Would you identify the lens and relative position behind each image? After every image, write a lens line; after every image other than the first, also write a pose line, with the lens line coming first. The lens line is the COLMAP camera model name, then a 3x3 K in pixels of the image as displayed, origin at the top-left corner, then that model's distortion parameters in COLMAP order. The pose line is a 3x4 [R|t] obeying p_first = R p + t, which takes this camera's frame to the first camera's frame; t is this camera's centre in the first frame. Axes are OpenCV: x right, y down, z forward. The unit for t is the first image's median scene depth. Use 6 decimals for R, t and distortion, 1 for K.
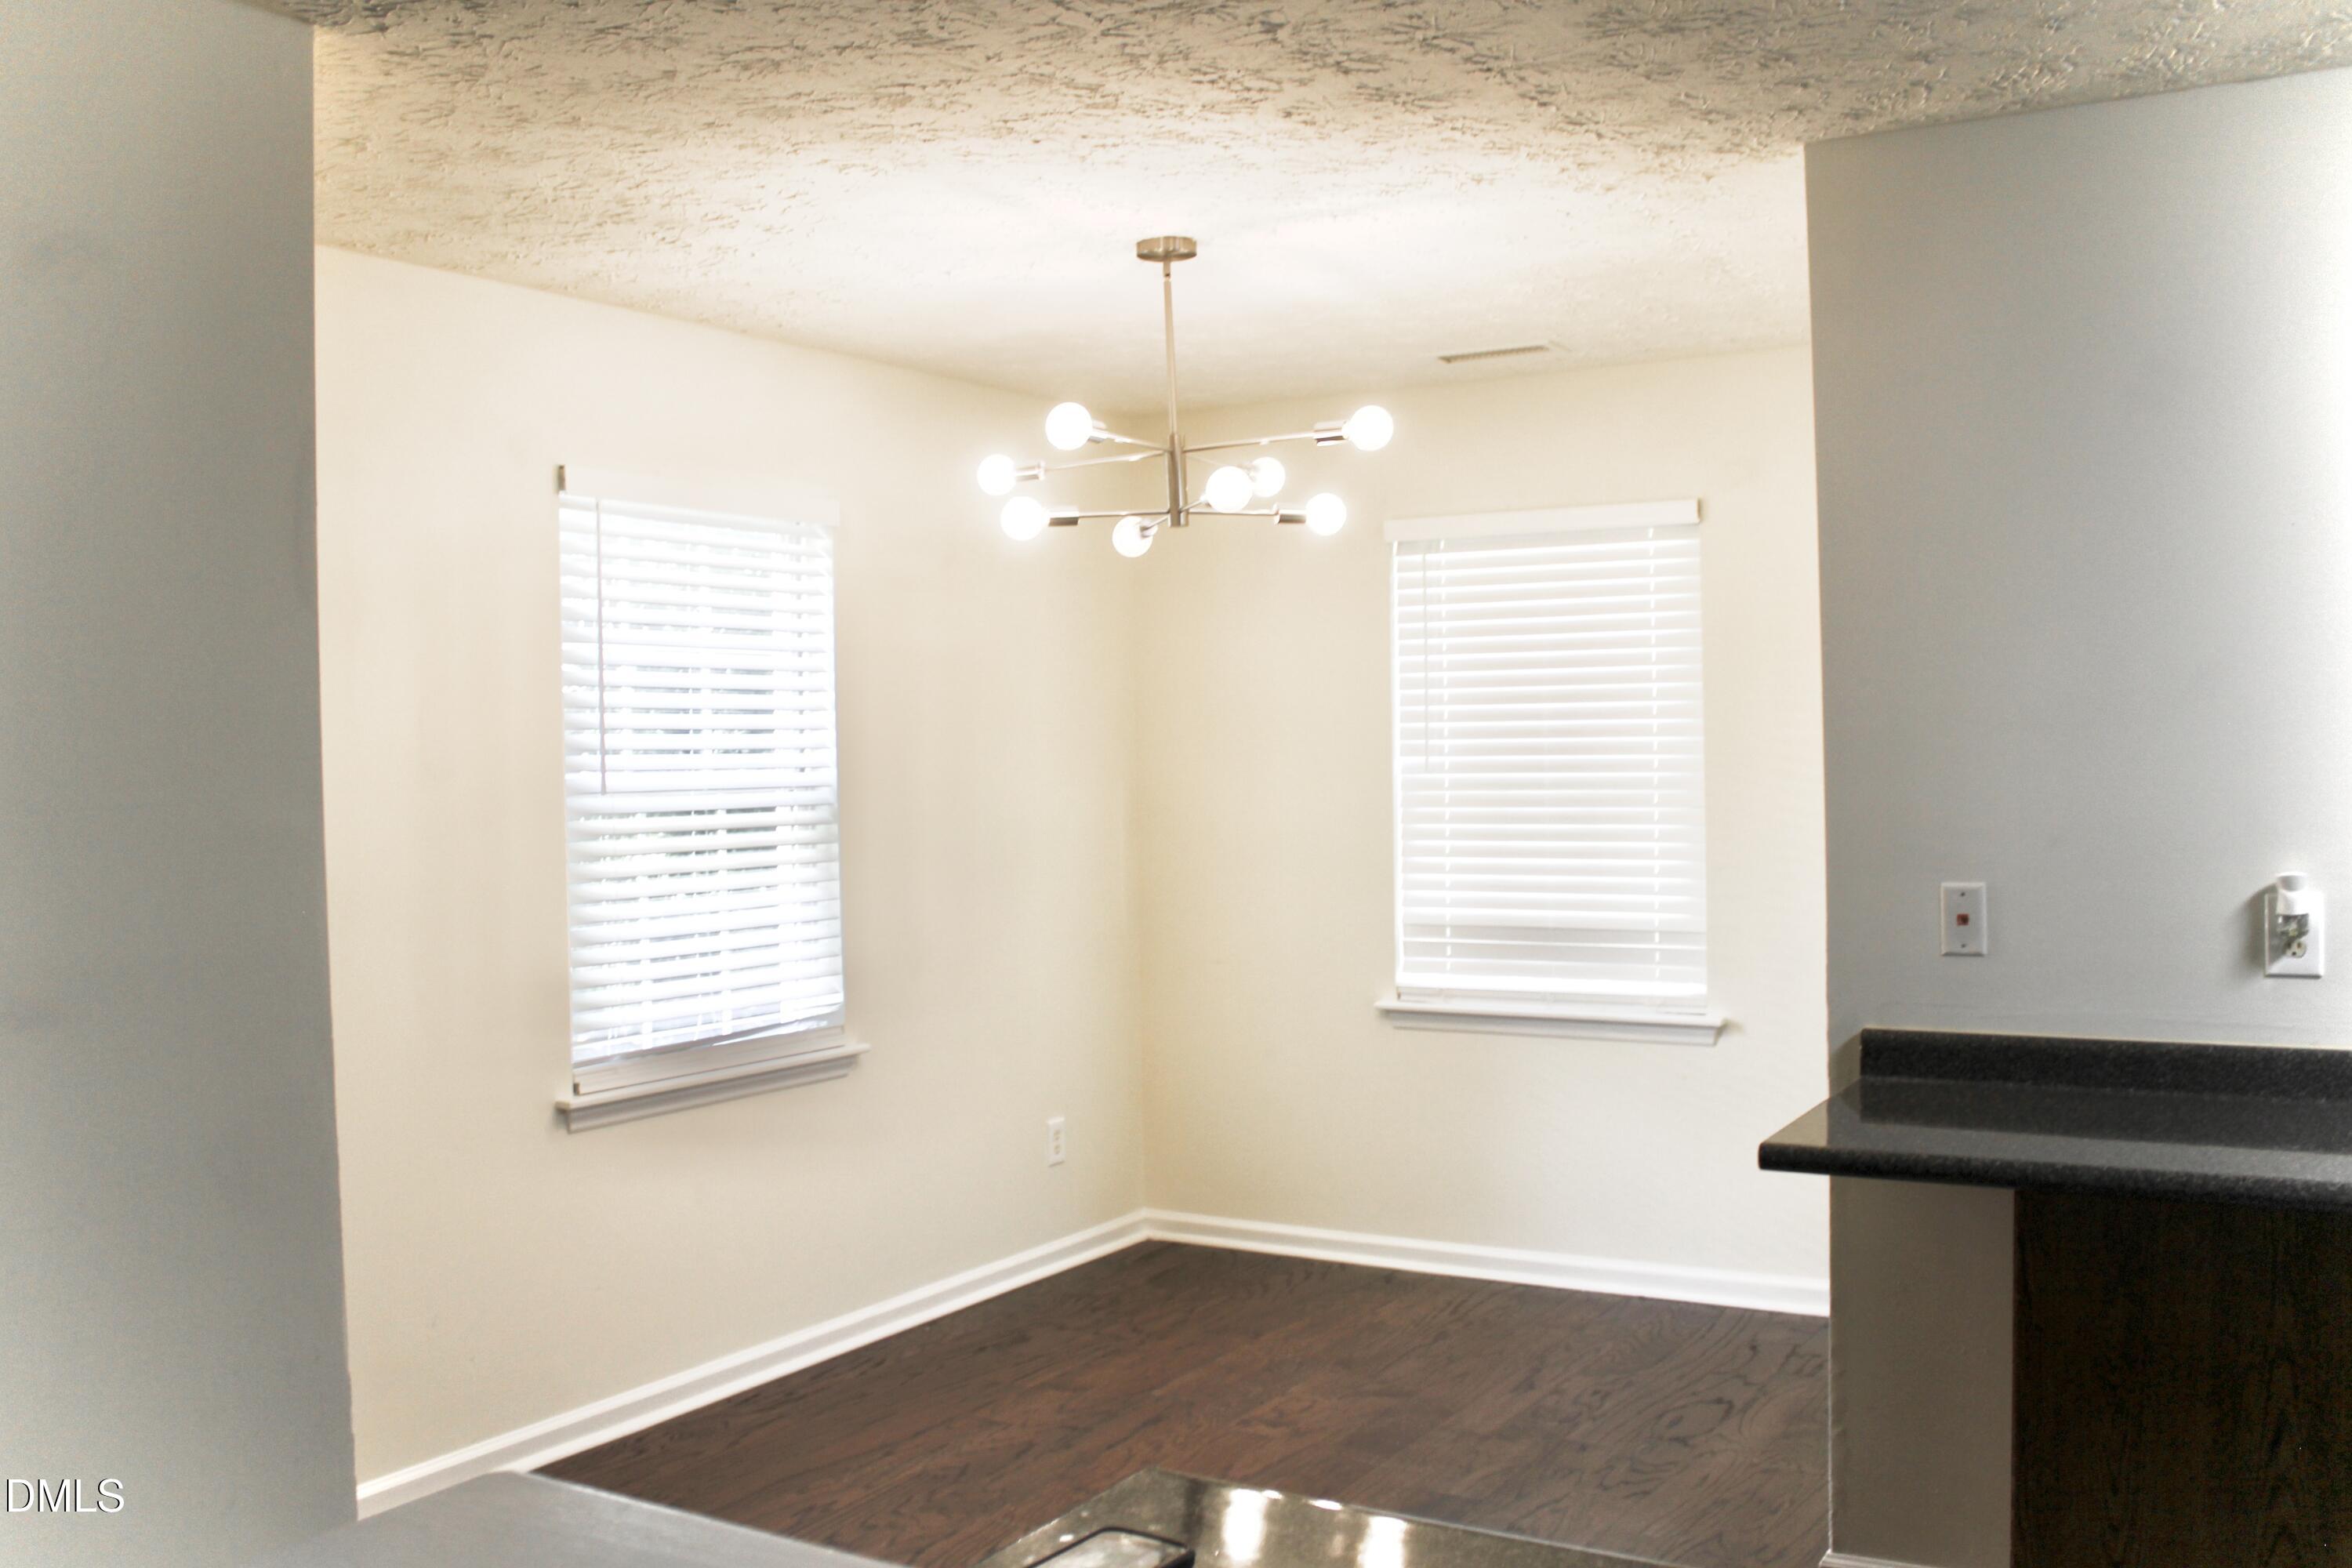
lens RADIAL K [[2129.1, 0, 1162.8], [0, 2129.1, 795.7], [0, 0, 1]] dist [-0.166775, 0.148932]
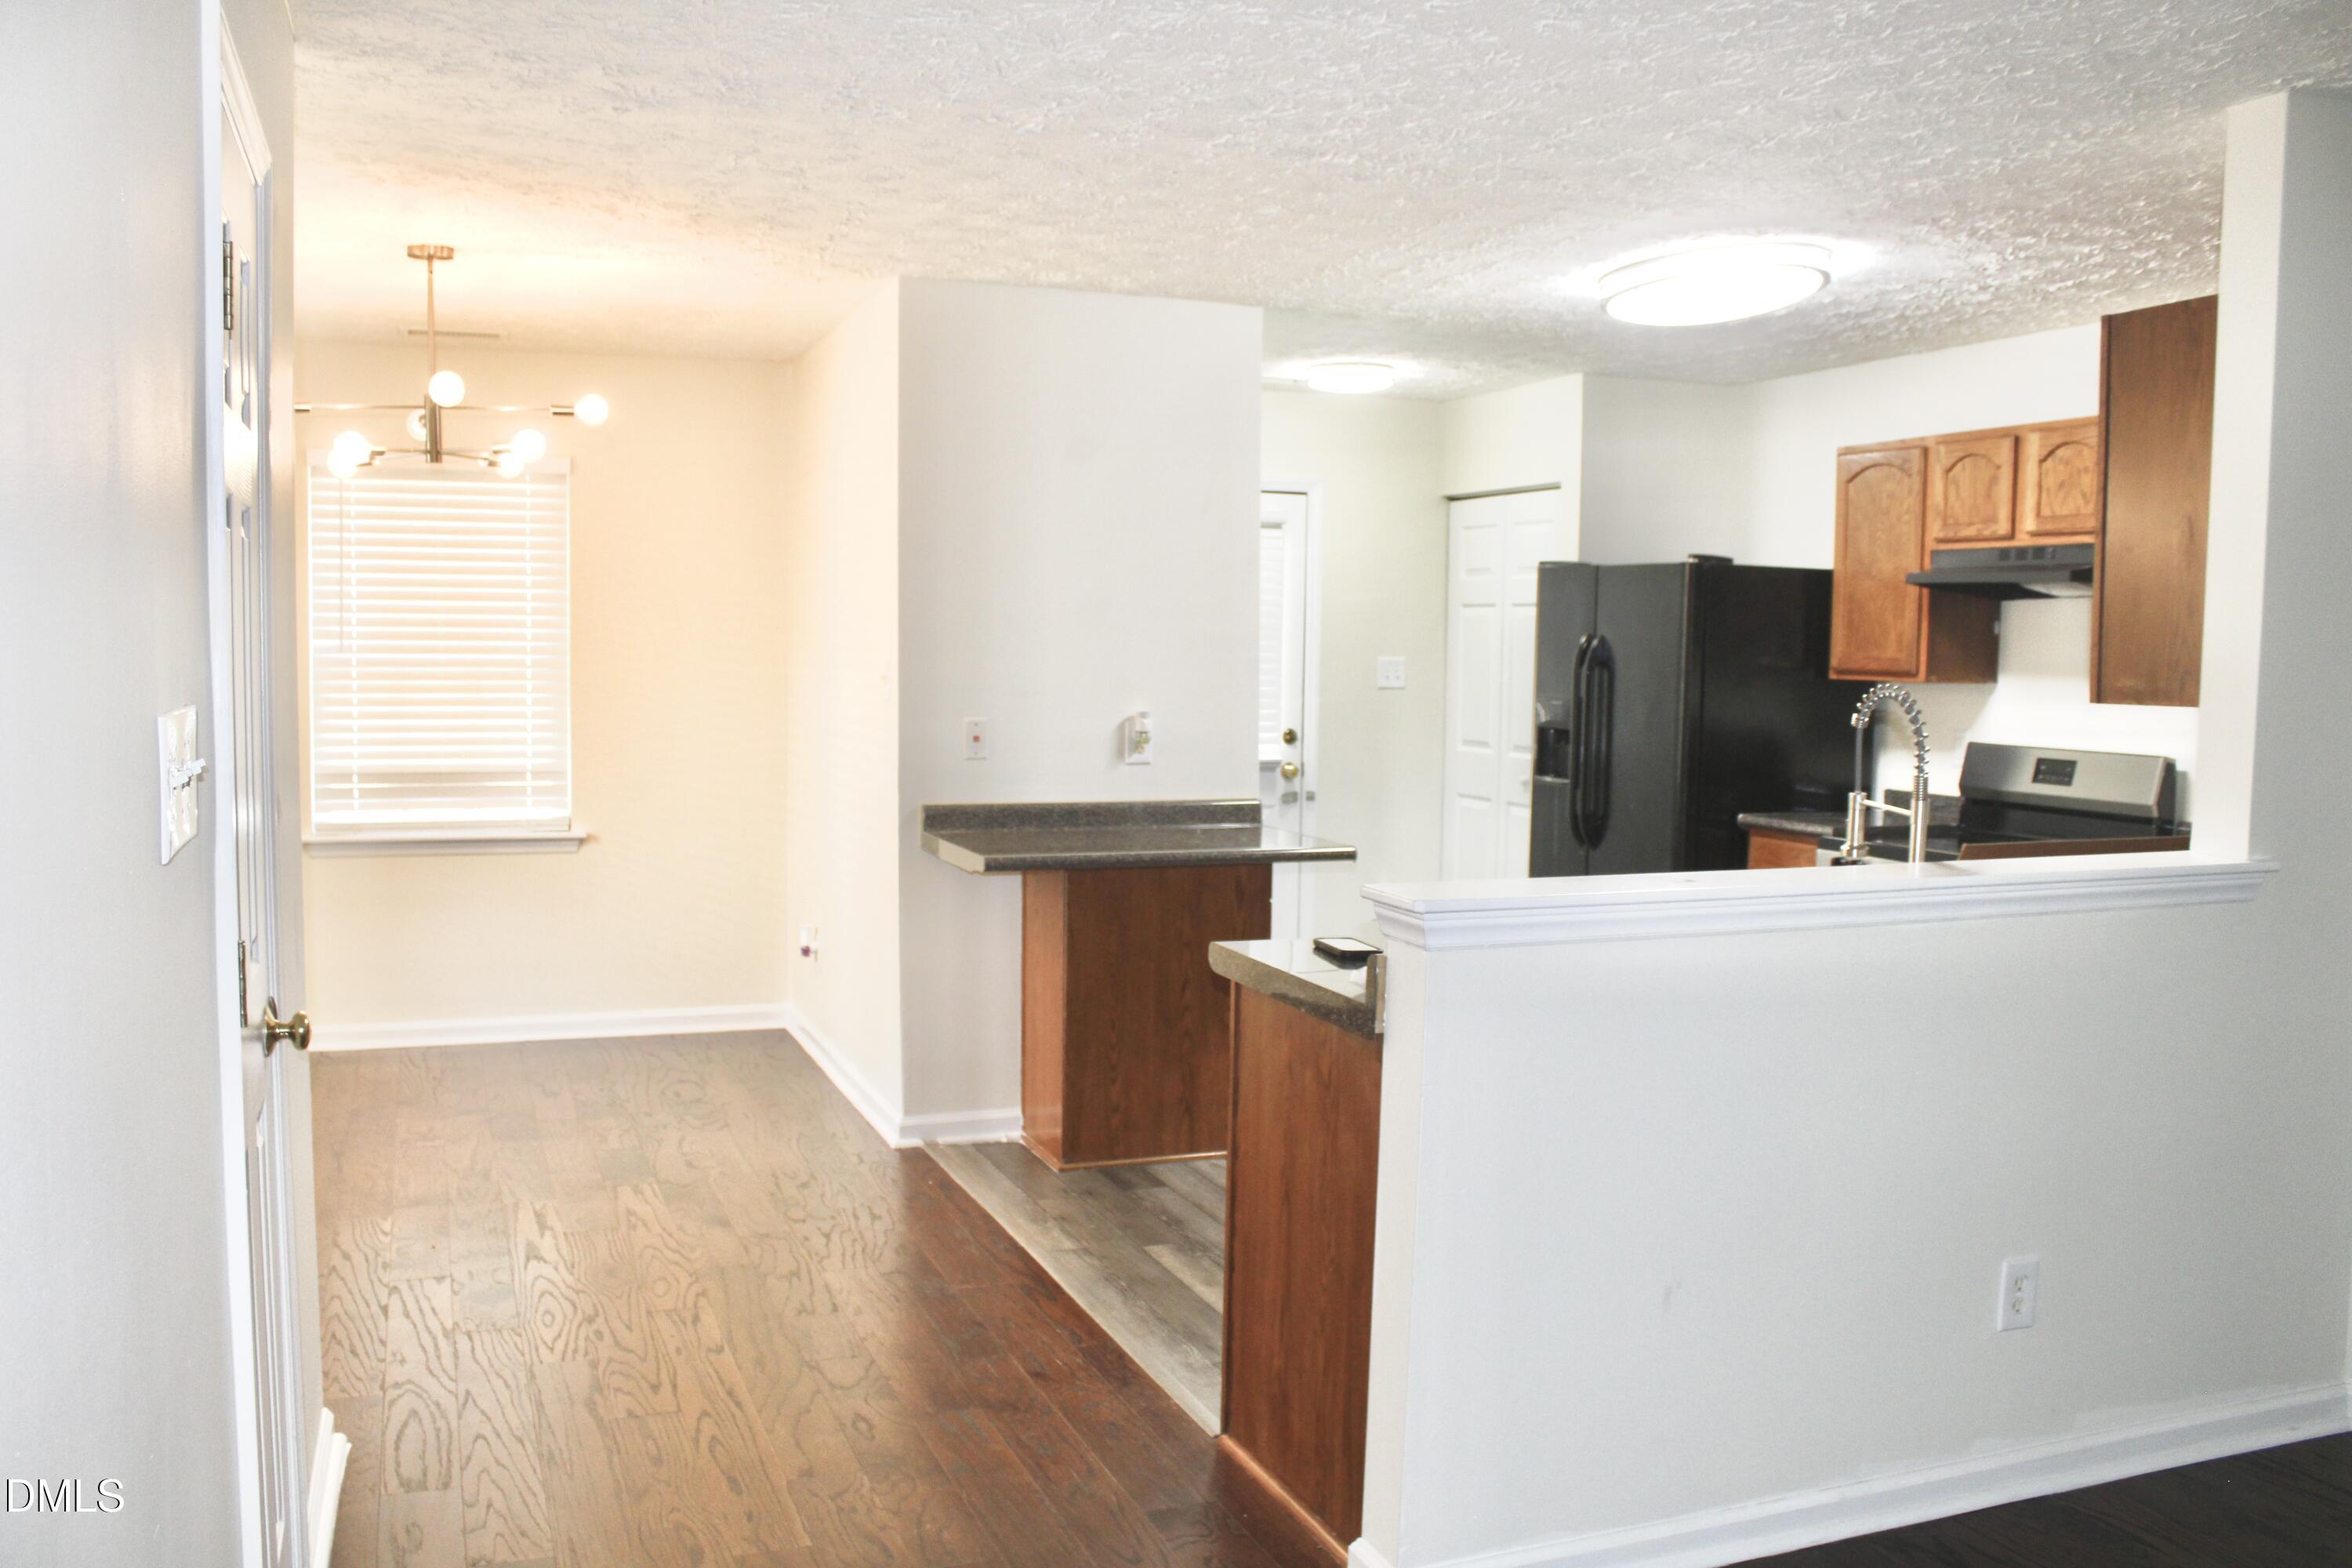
lens RADIAL K [[1953.3, 0, 1158.1], [0, 1953.3, 794.7], [0, 0, 1]] dist [-0.164566, 0.145779]
pose [[0.605350, -0.034508, 0.795211, -0.633784], [-0.007629, 0.998762, 0.049148, 0.018550], [-0.795923, -0.035818, 0.604338, -0.092000]]
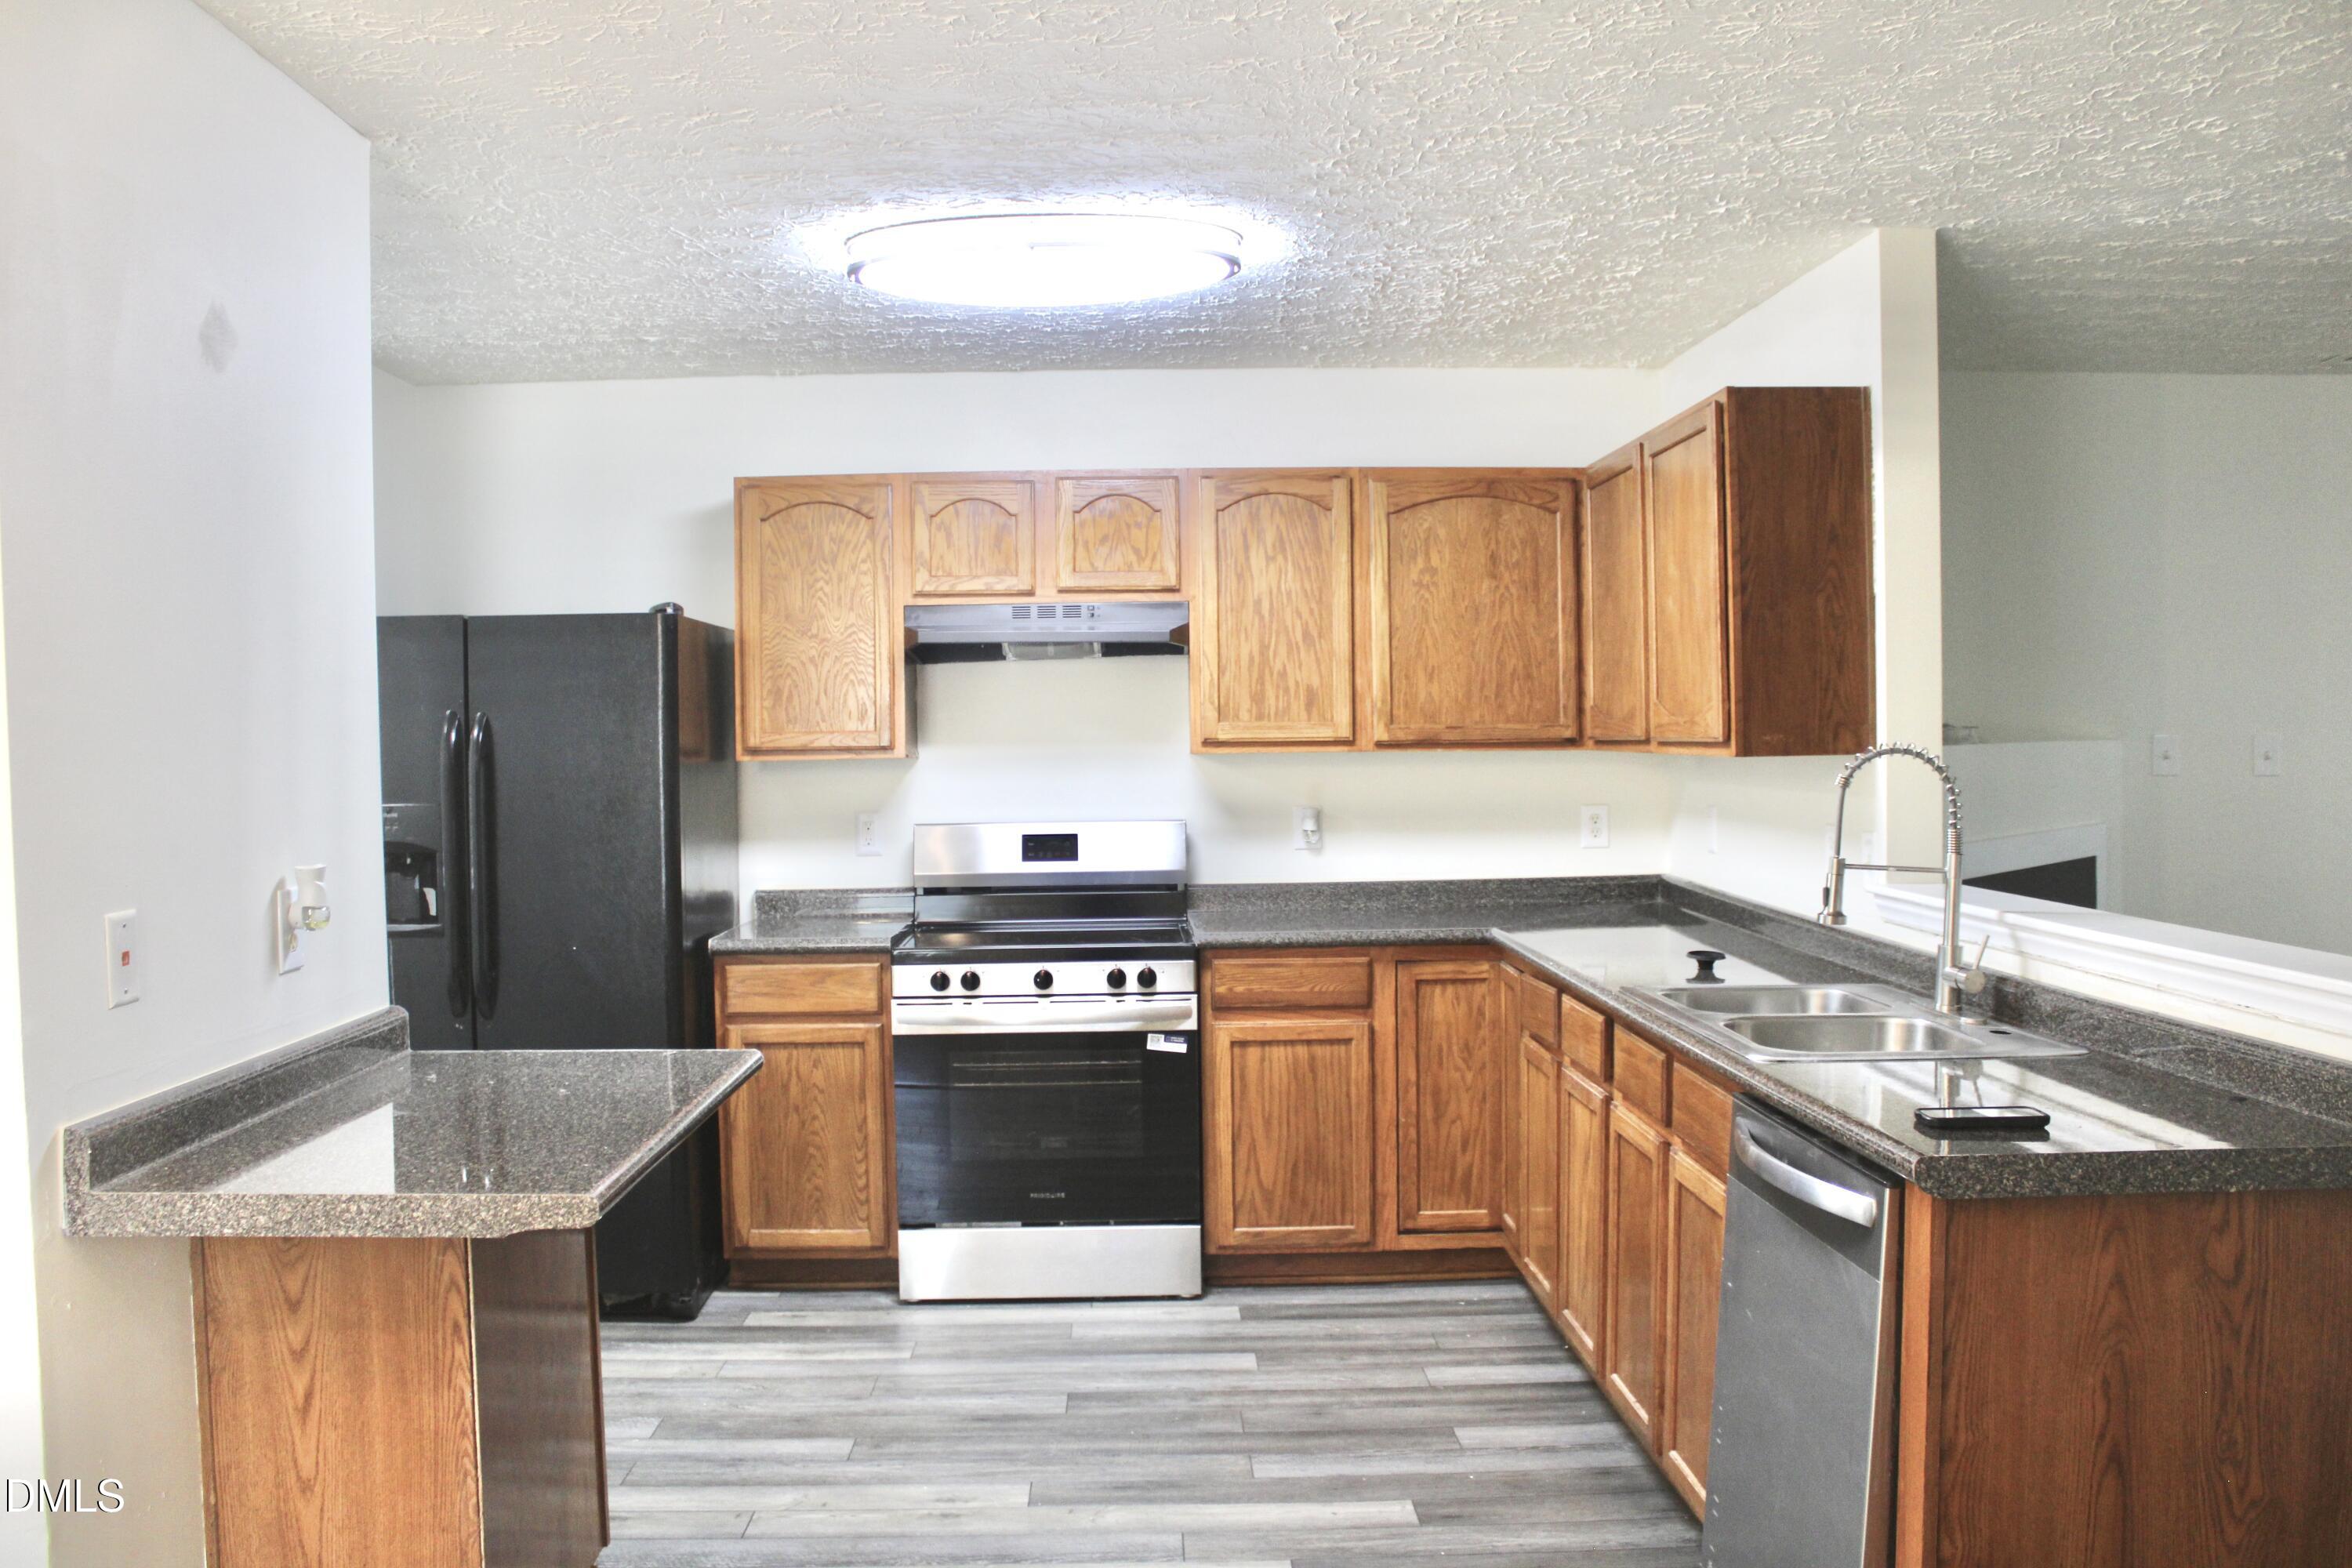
lens RADIAL K [[1953.3, 0, 1158.1], [0, 1953.3, 794.7], [0, 0, 1]] dist [-0.164566, 0.145779]
pose [[-0.537875, -0.000231, 0.843025, -0.314484], [0.044021, 0.998628, 0.028360, -0.003197], [-0.841874, 0.052365, -0.537127, 0.795039]]
